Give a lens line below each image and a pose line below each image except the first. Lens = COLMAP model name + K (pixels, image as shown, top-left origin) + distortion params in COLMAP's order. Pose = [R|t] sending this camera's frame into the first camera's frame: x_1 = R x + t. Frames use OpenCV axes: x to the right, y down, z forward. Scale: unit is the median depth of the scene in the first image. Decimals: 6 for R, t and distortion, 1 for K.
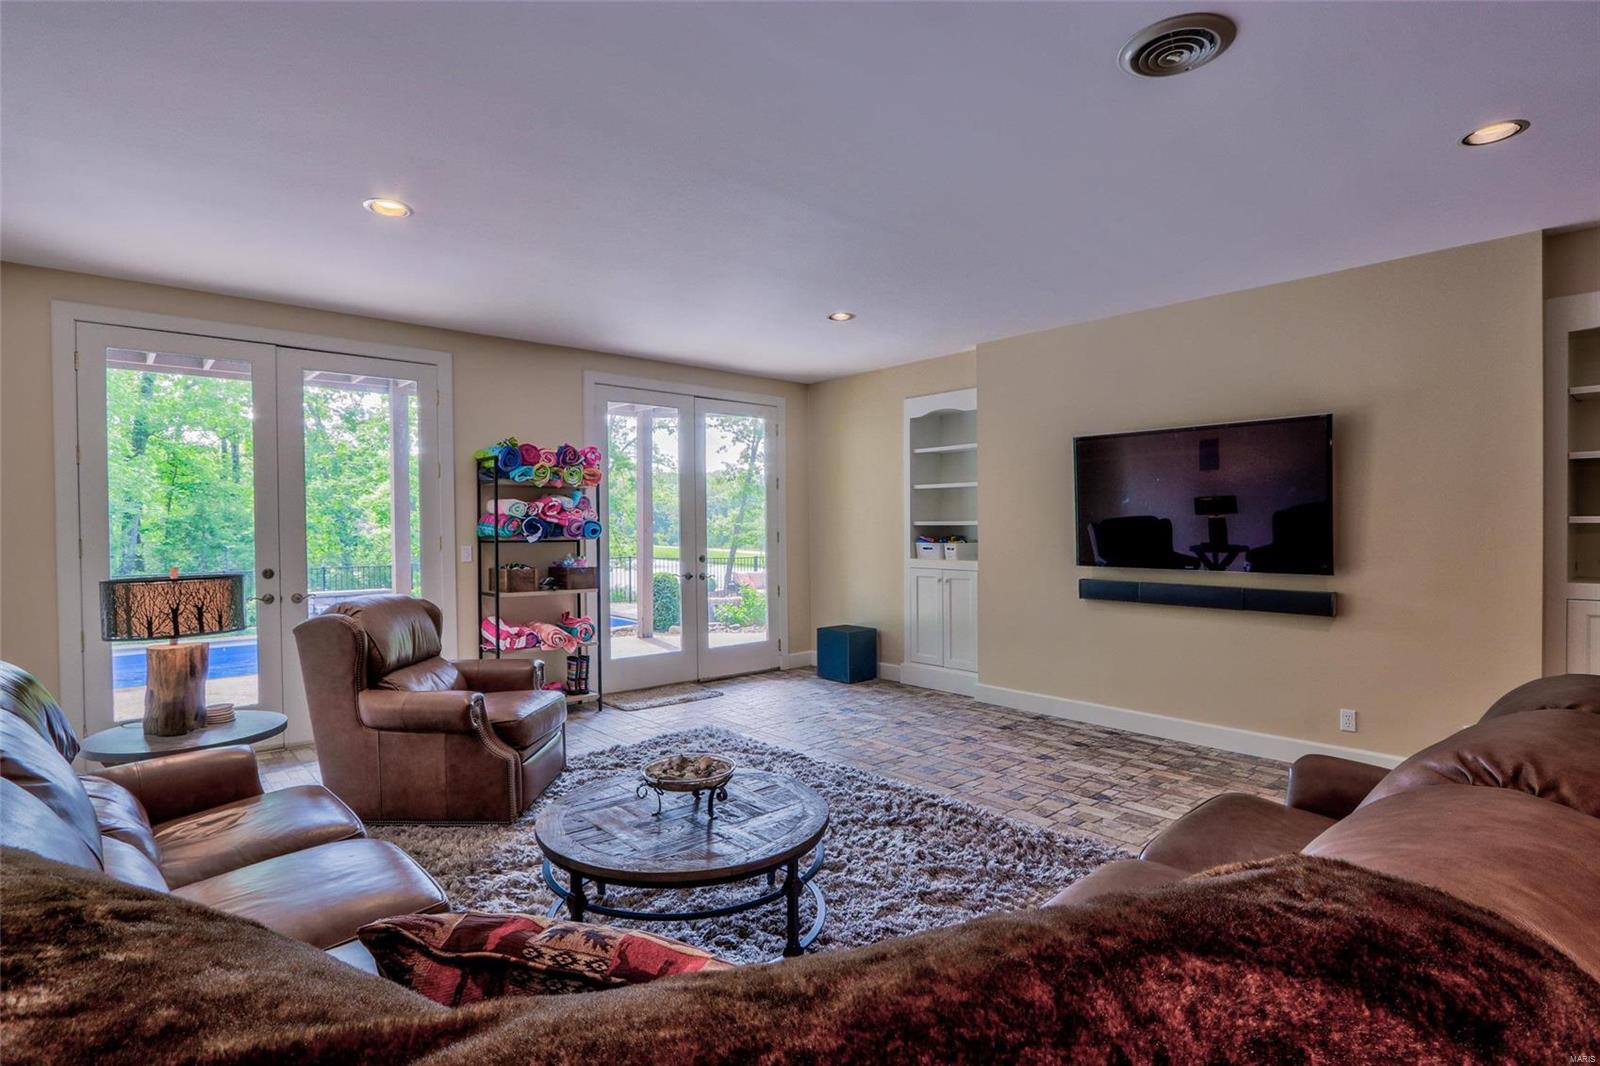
lens RADIAL K [[781.1, 0, 800.0], [0, 781.1, 533.0], [0, 0, 1]] dist [0.002589, 0.000032]
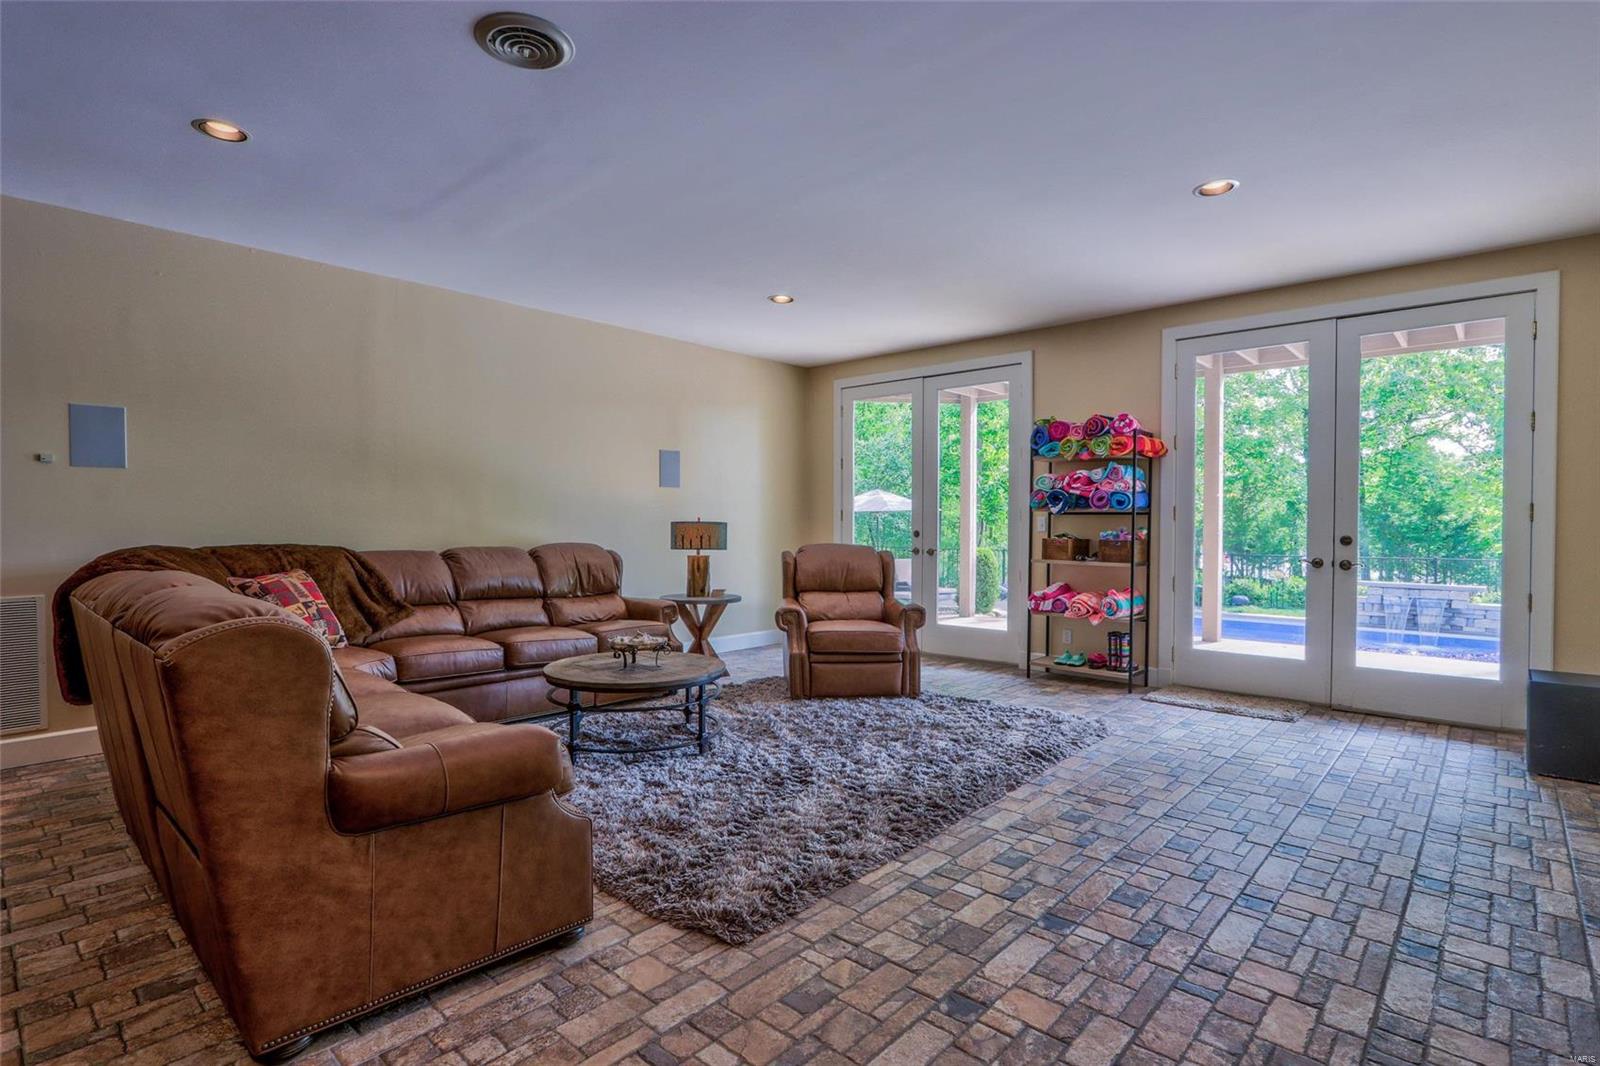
lens RADIAL K [[781.1, 0, 800.0], [0, 781.1, 533.0], [0, 0, 1]] dist [0.002589, 0.000032]
pose [[0.105862, 0.013699, -0.994287, 0.706827], [-0.014351, 0.999822, 0.012247, 0.032030], [0.994277, 0.012972, 0.106039, 0.558268]]
